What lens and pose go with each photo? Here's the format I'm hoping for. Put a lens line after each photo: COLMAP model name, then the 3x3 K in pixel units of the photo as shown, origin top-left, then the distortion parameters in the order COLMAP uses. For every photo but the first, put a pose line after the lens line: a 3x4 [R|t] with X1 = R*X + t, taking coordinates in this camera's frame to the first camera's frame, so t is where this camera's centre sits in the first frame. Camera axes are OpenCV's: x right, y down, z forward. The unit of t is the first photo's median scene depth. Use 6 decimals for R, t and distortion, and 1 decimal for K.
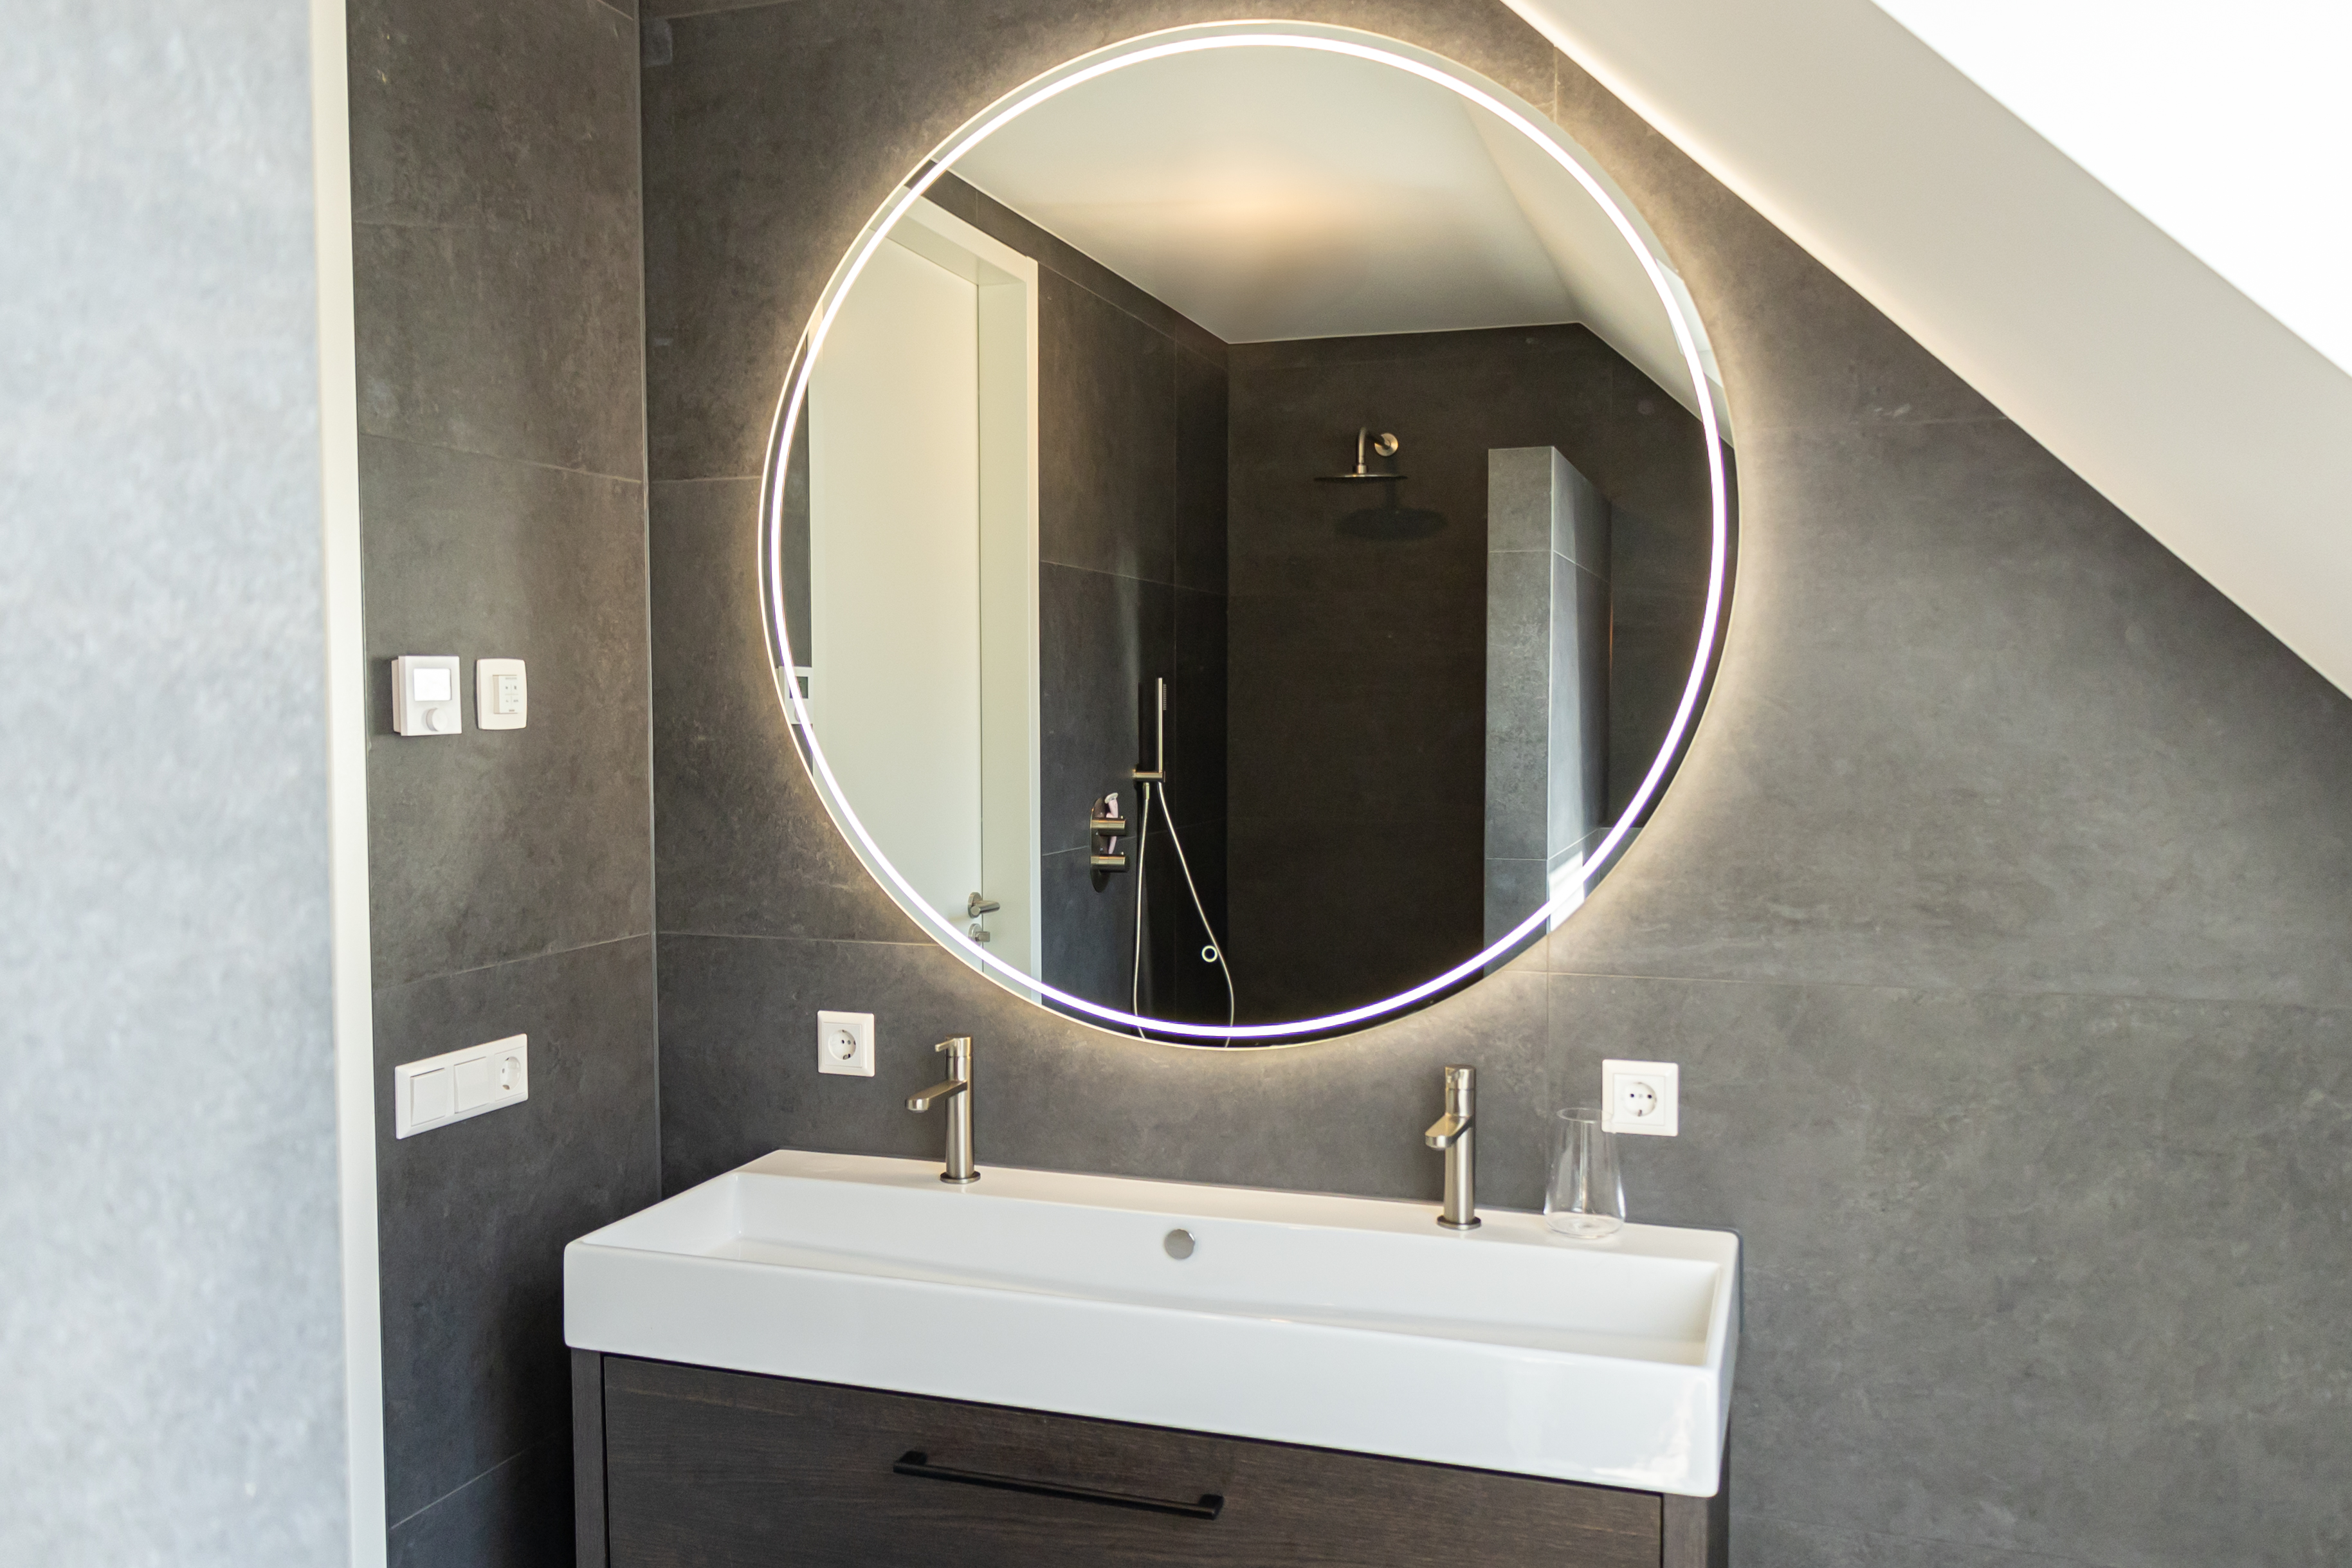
lens RADIAL K [[1940.5, 0, 1176.0], [0, 1940.5, 784.0], [0, 0, 1]] dist [0.070971, -0.003522]
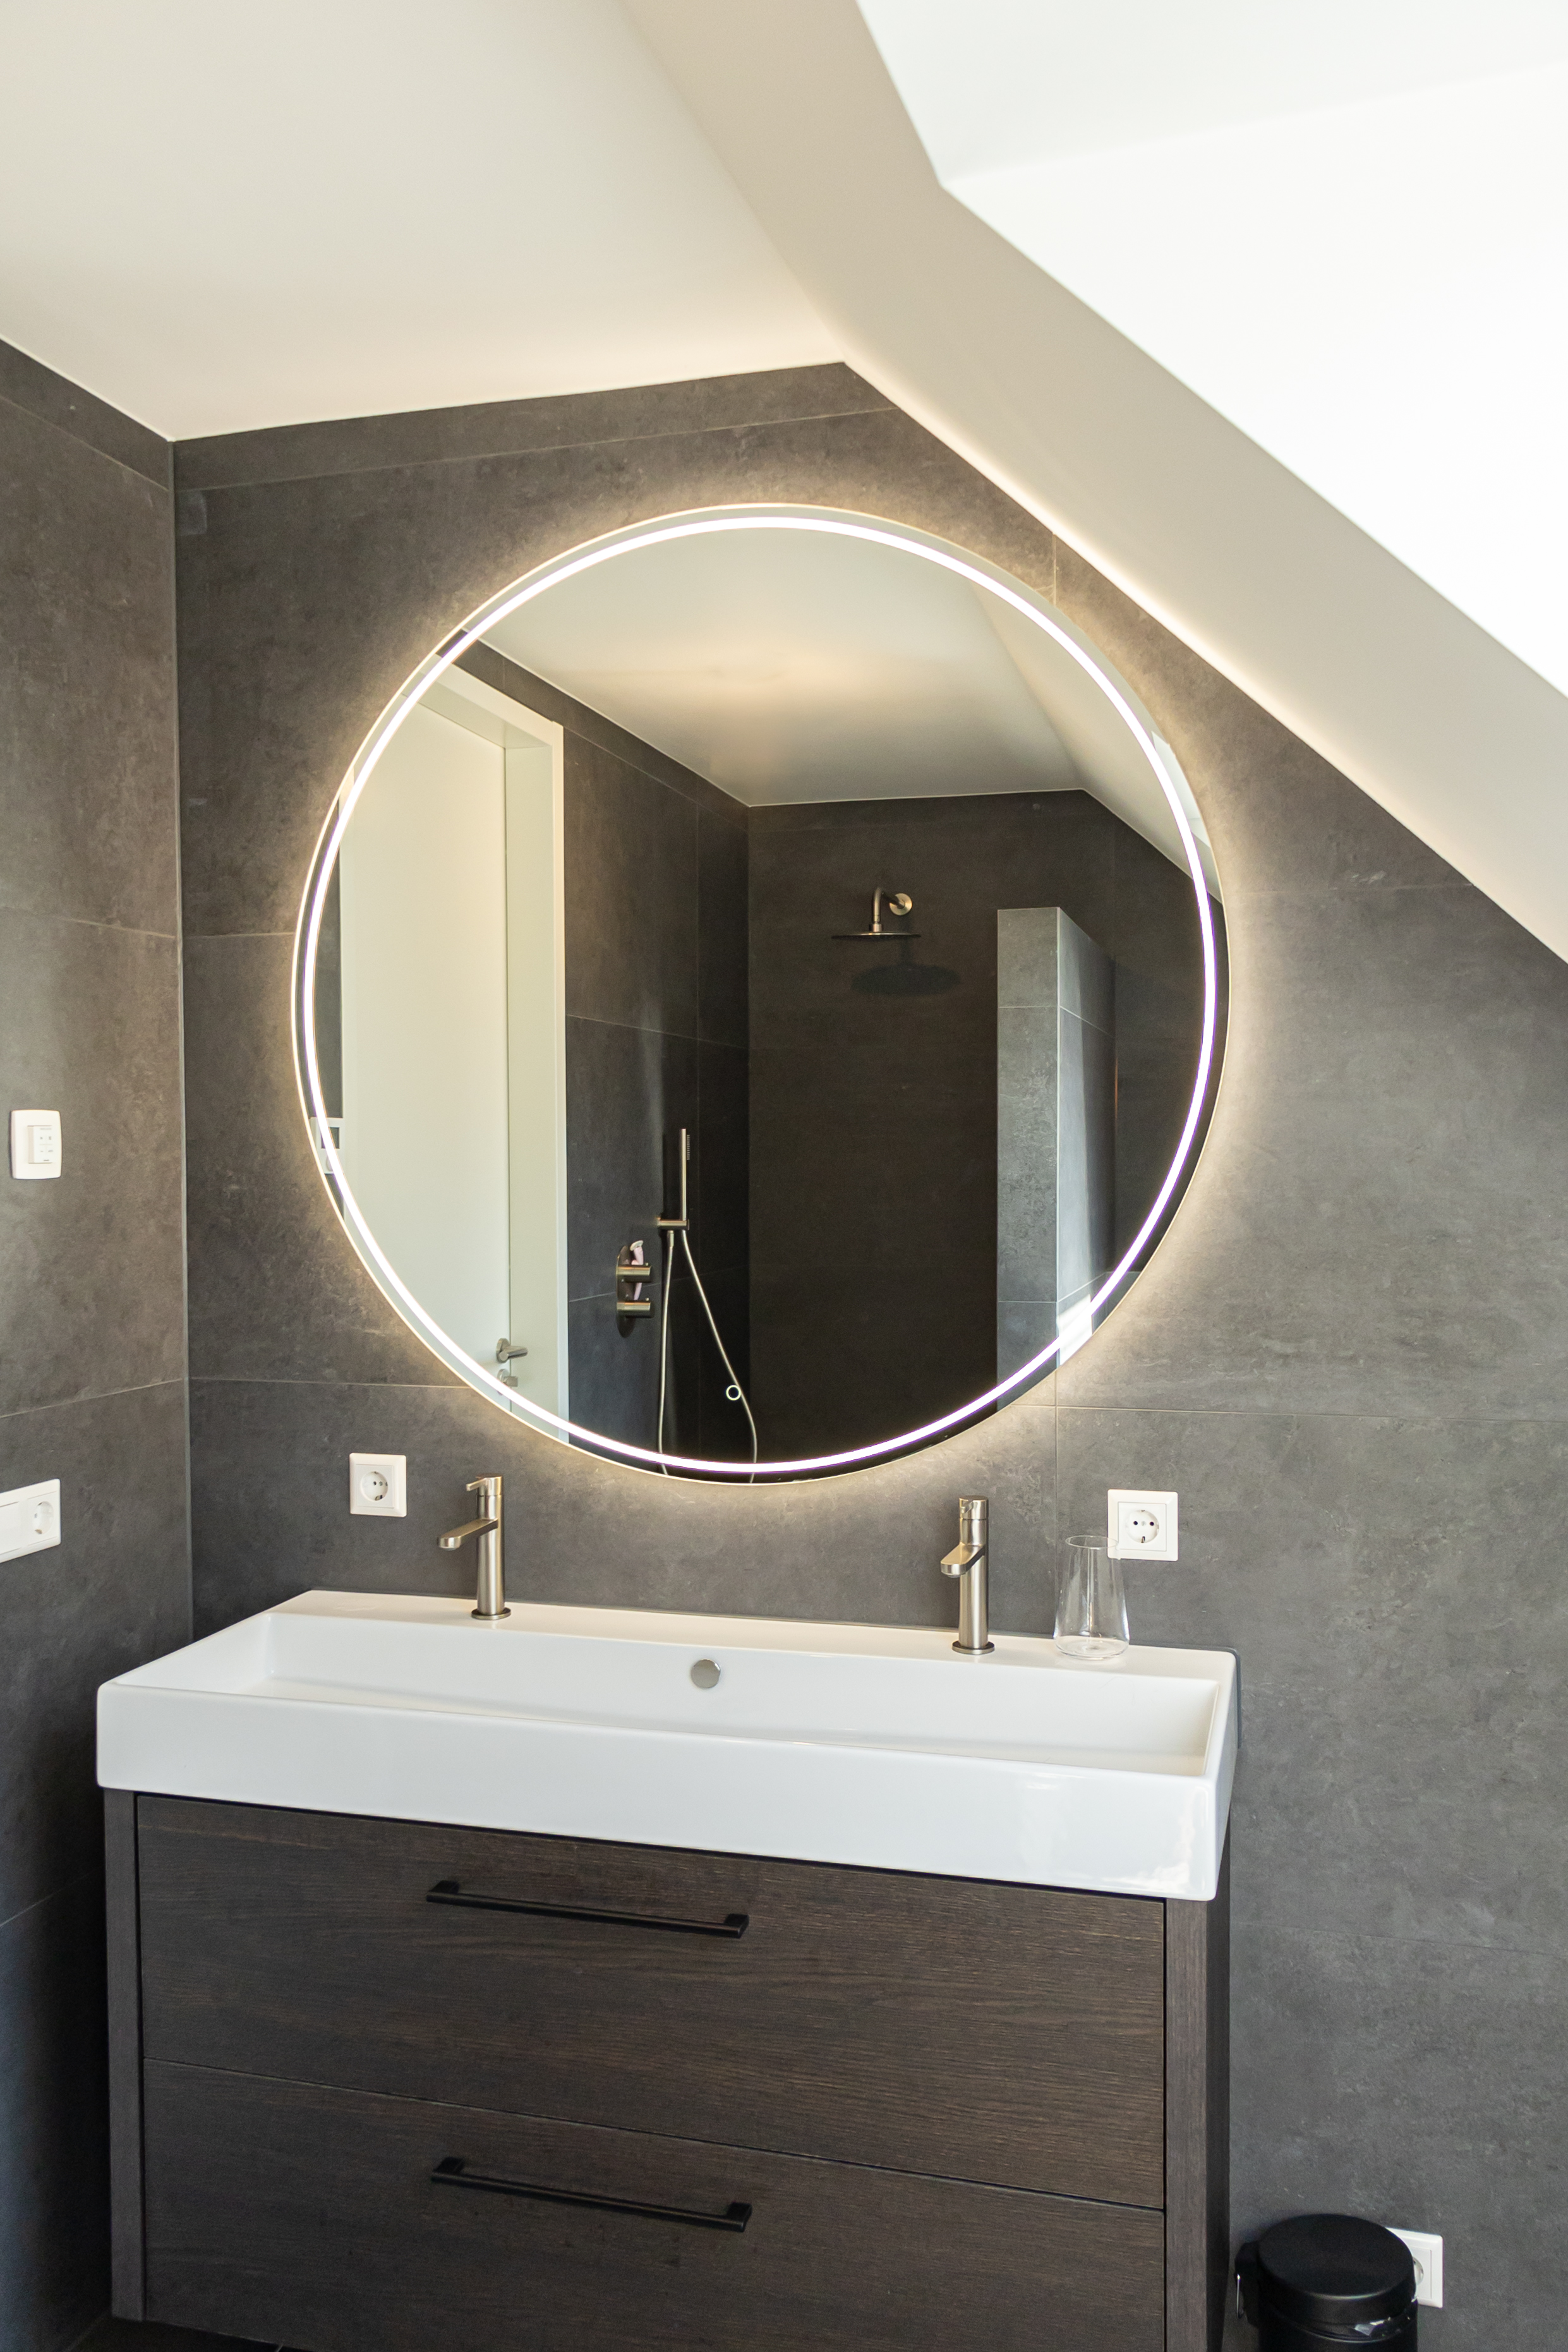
lens RADIAL K [[1904.3, 0, 805.1], [0, 1904.3, 1190.7], [0, 0, 1]] dist [0.083819, 0.000922]
pose [[0.998420, -0.003959, 0.056046, -0.001193], [0.005237, 0.999729, -0.022668, 0.002787], [-0.055941, 0.022926, 0.998171, -0.023023]]
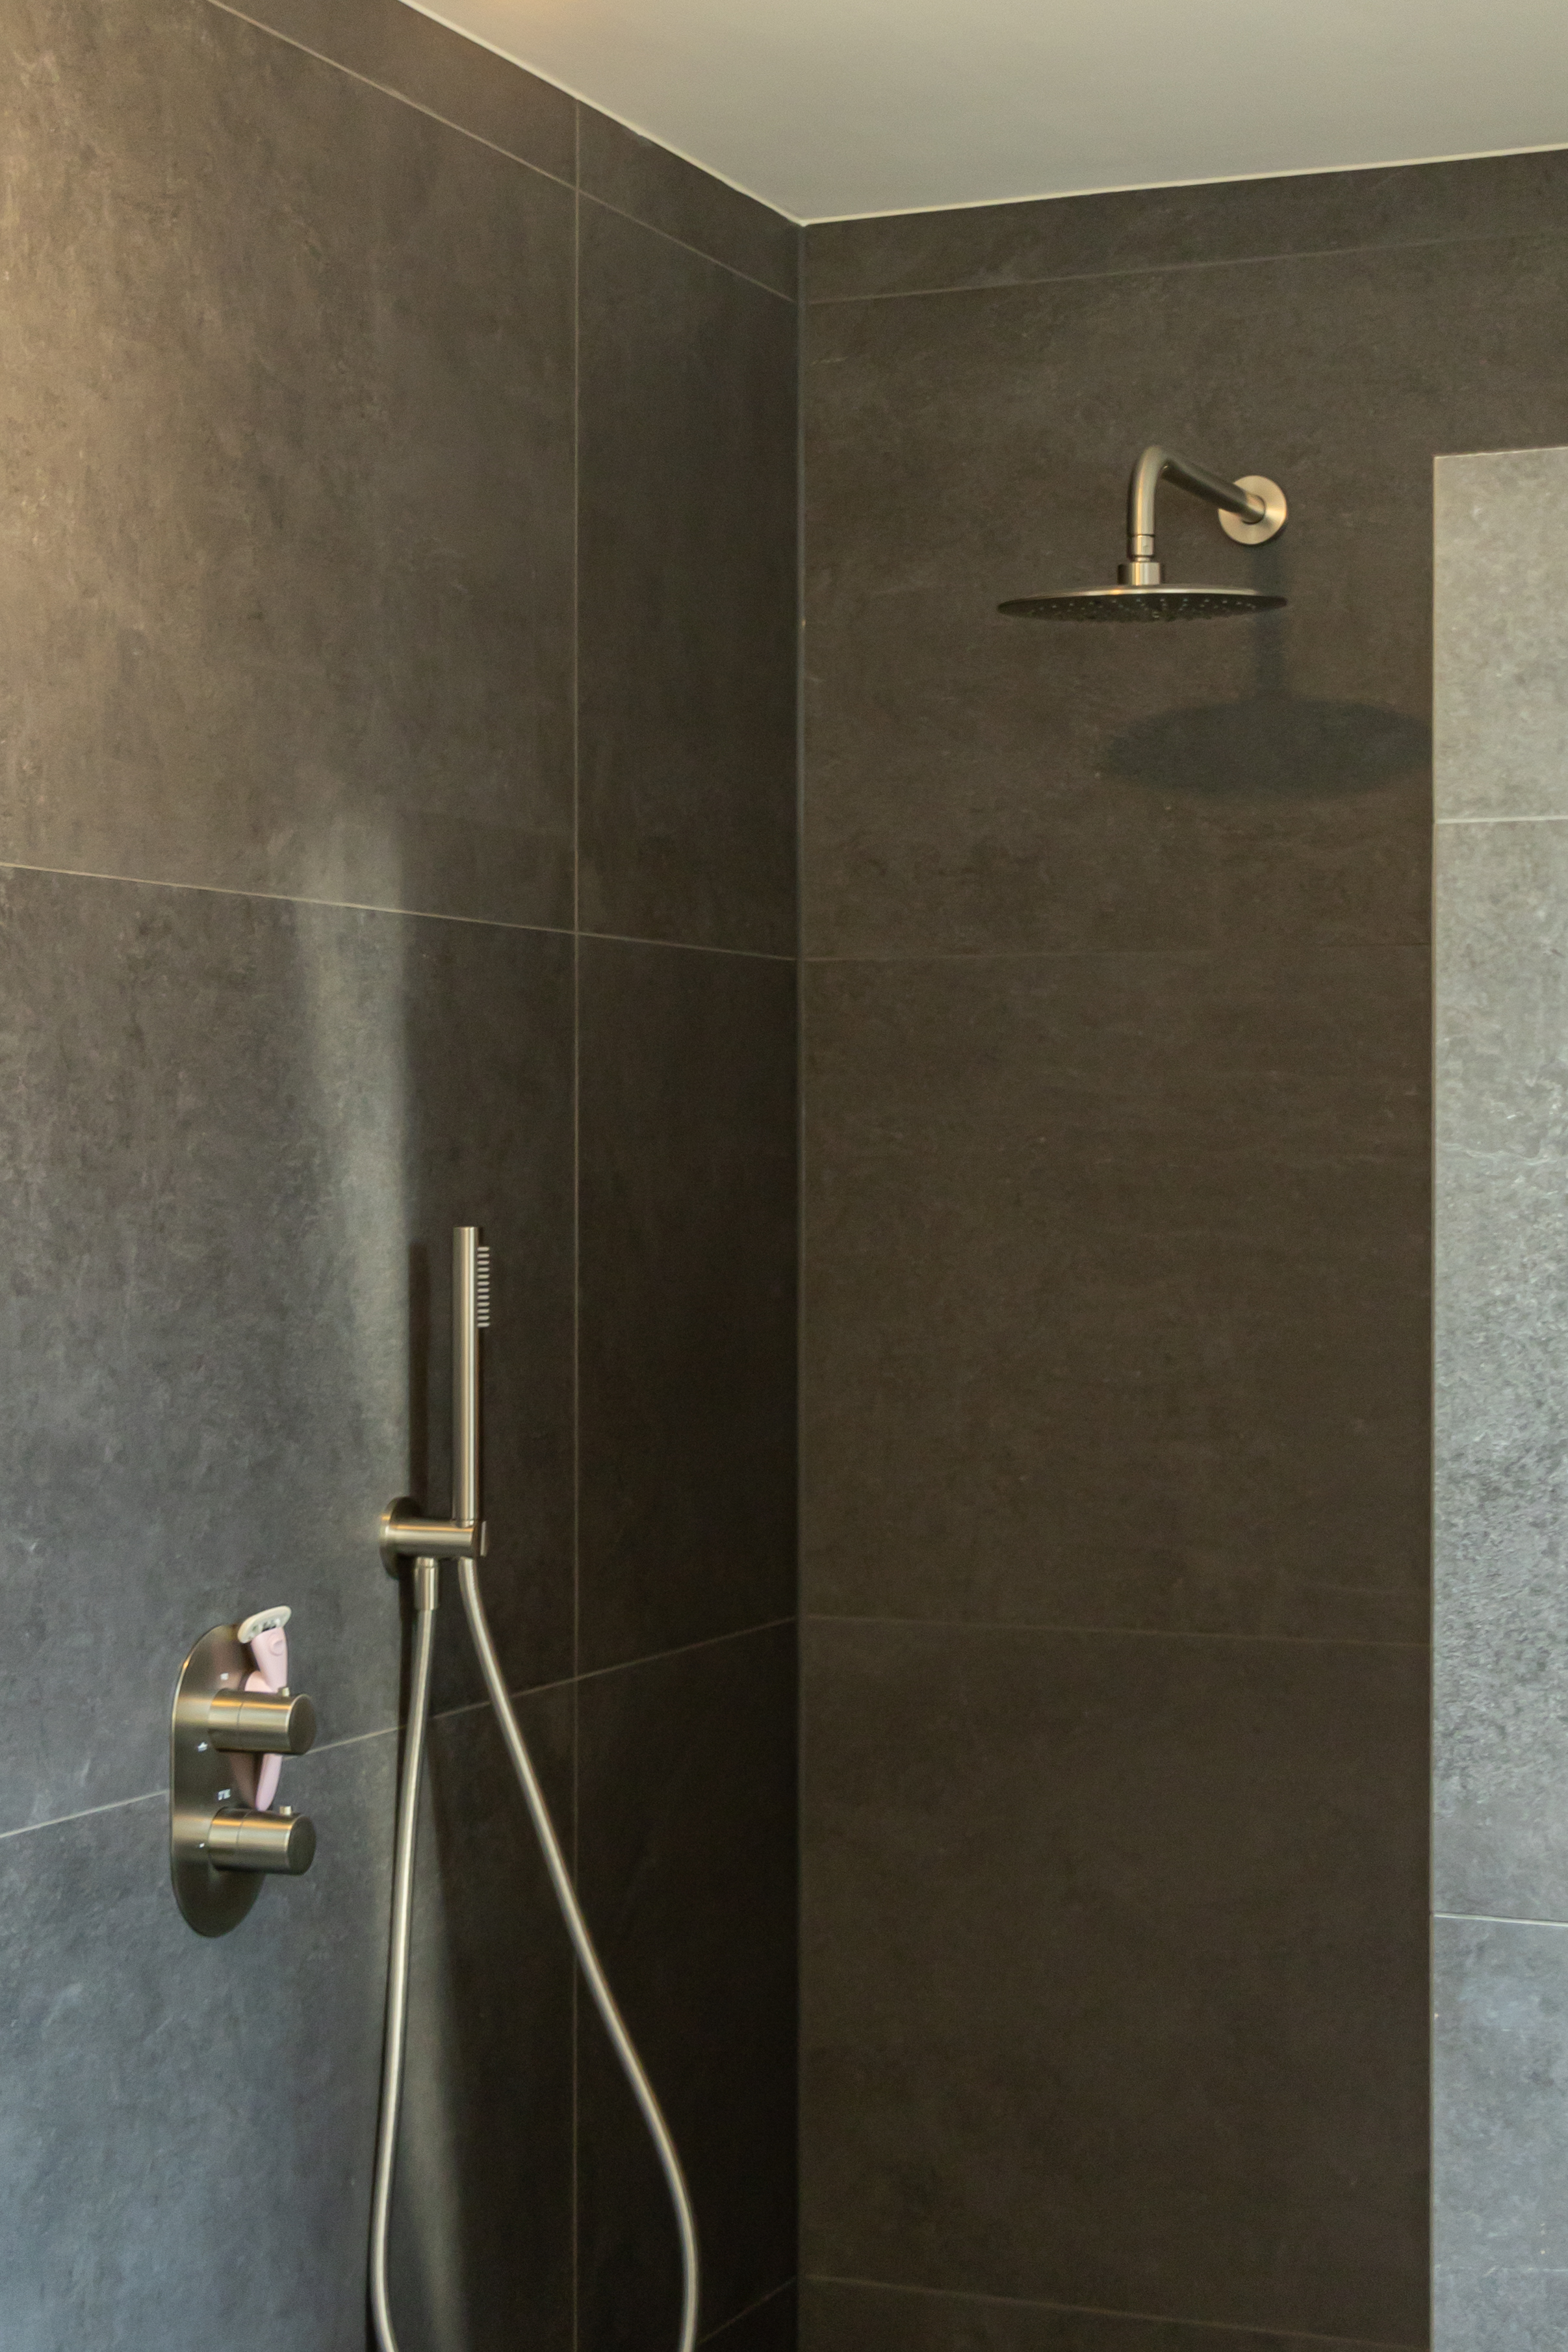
lens RADIAL K [[4088.4, 0, 784.0], [0, 4088.4, 1176.0], [0, 0, 1]] dist [0.134971, -0.103451]
pose [[0.996849, 0.004044, -0.079222, 0.185997], [-0.007202, 0.999189, -0.039614, -0.071767], [0.078997, 0.040060, 0.996070, 0.660644]]
